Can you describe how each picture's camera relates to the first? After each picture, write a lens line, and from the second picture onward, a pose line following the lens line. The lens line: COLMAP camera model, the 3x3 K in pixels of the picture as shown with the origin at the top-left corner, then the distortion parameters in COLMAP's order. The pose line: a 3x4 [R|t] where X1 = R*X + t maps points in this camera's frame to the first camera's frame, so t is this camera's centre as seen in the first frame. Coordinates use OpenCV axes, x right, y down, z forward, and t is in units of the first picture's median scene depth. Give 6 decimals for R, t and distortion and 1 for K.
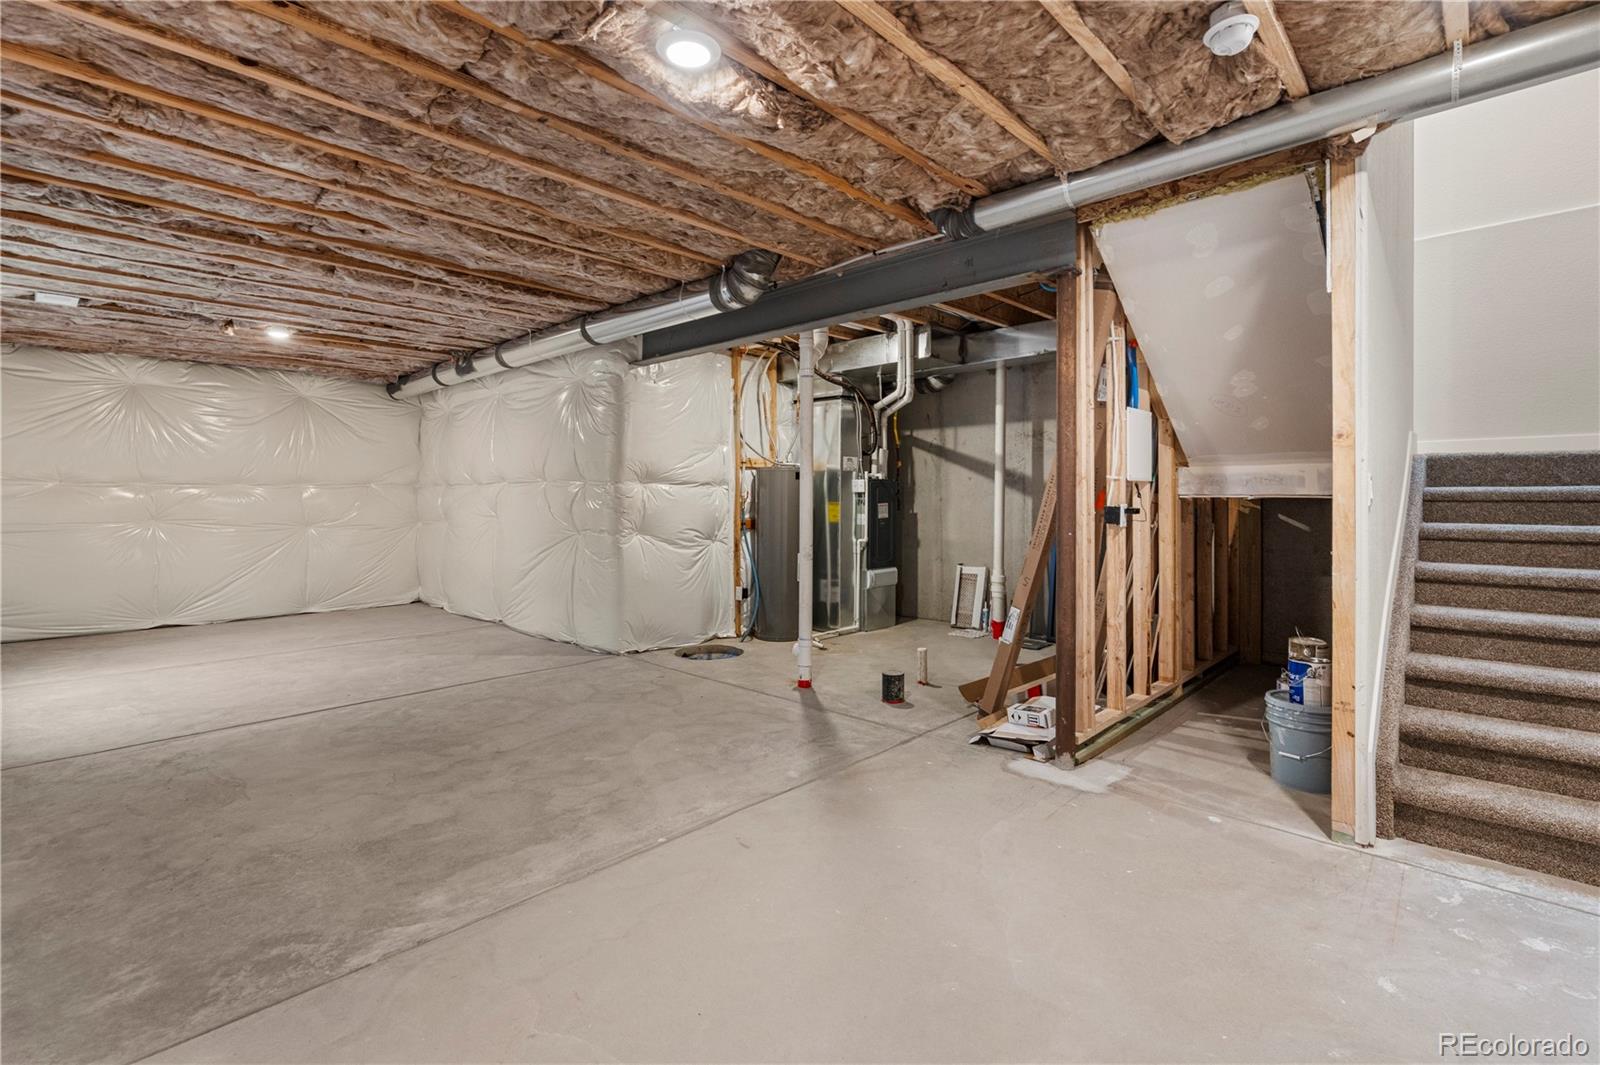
lens RADIAL K [[742.4, 0, 841.5], [0, 742.4, 493.3], [0, 0, 1]] dist [-0.008124, 0.003736]
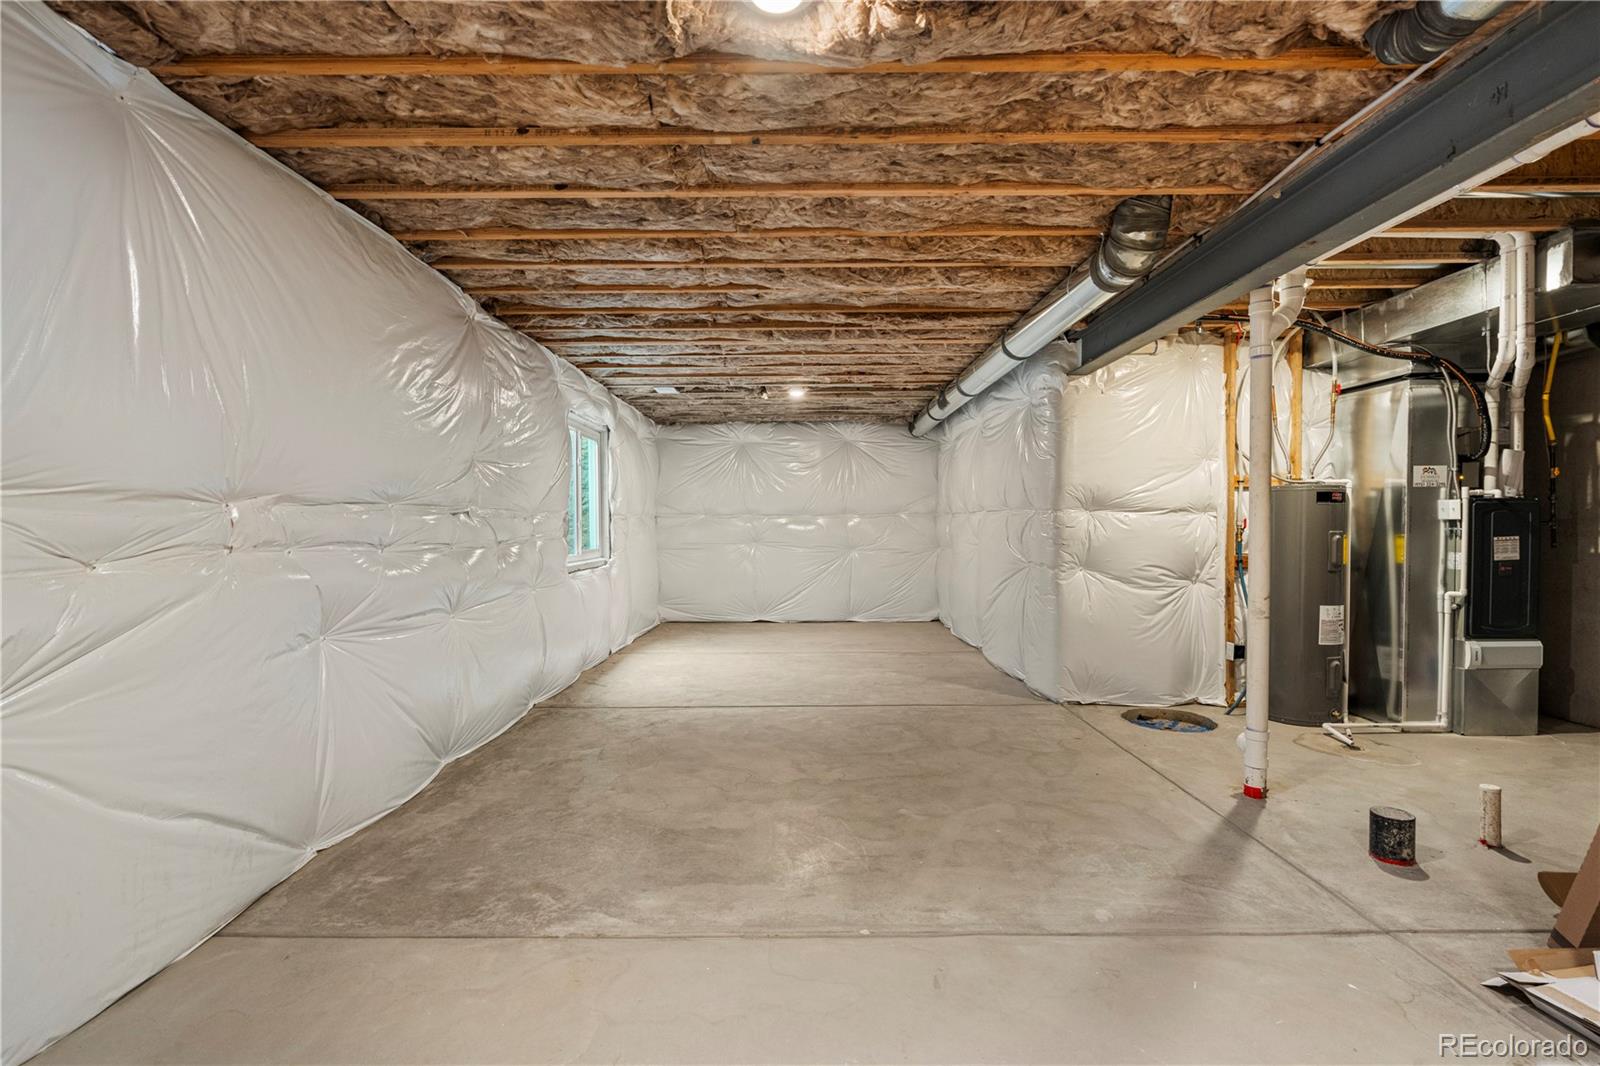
lens RADIAL K [[742.4, 0, 796.3], [0, 742.4, 538.1], [0, 0, 1]] dist [-0.008124, 0.003736]
pose [[0.661548, 0.015163, -0.749749, 0.202917], [0.006269, 0.999649, 0.025749, -0.008091], [0.749876, -0.021735, 0.661221, 0.222993]]
